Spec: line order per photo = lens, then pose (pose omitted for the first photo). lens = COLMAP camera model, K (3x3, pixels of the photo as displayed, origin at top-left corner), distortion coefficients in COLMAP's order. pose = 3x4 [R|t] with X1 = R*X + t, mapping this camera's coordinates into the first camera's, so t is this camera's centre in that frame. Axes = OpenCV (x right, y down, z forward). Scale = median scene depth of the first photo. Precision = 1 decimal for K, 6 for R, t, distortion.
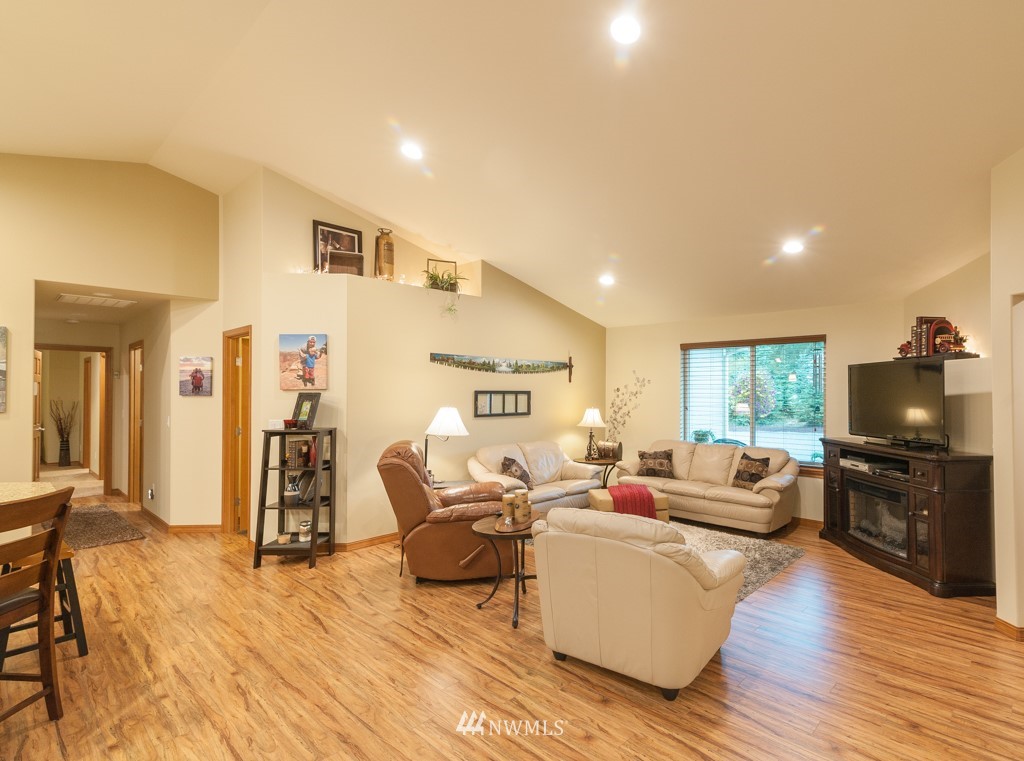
lens RADIAL K [[532.8, 0, 556.7], [0, 532.8, 386.0], [0, 0, 1]] dist [0.022345, -0.001780]
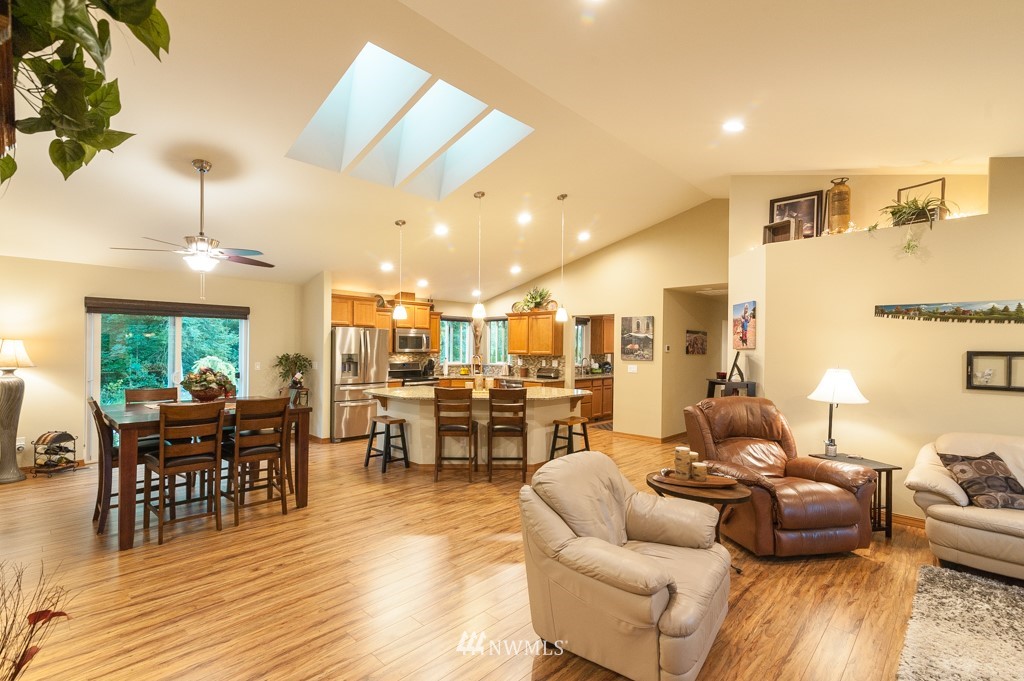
lens RADIAL K [[483.6, 0, 493.9], [0, 483.6, 346.8], [0, 0, 1]] dist [0.013033, -0.002917]
pose [[-0.067514, -0.004769, -0.997707, 0.617882], [0.000783, 0.999988, -0.004833, 0.006530], [0.997718, -0.001107, -0.067510, 0.485959]]
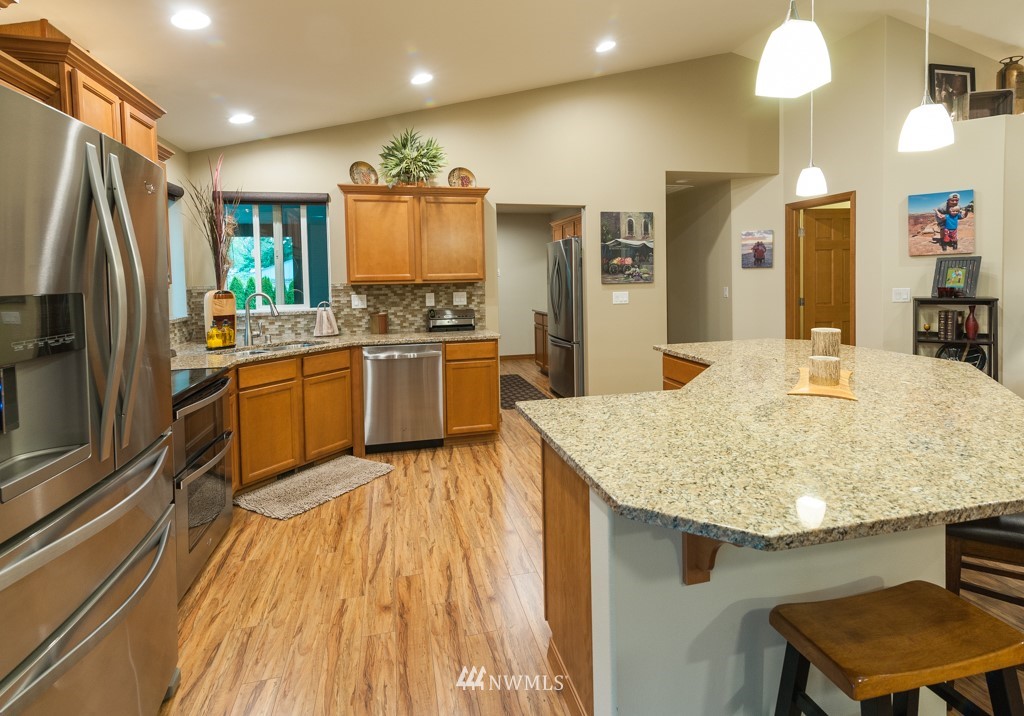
lens RADIAL K [[516.7, 0, 503.7], [0, 516.7, 294.4], [0, 0, 1]] dist [0.005325, -0.002431]
pose [[0.823540, -0.001565, -0.567256, -0.551352], [0.028537, 0.998844, 0.038675, 0.017788], [0.566540, -0.048038, 0.822633, -0.122500]]
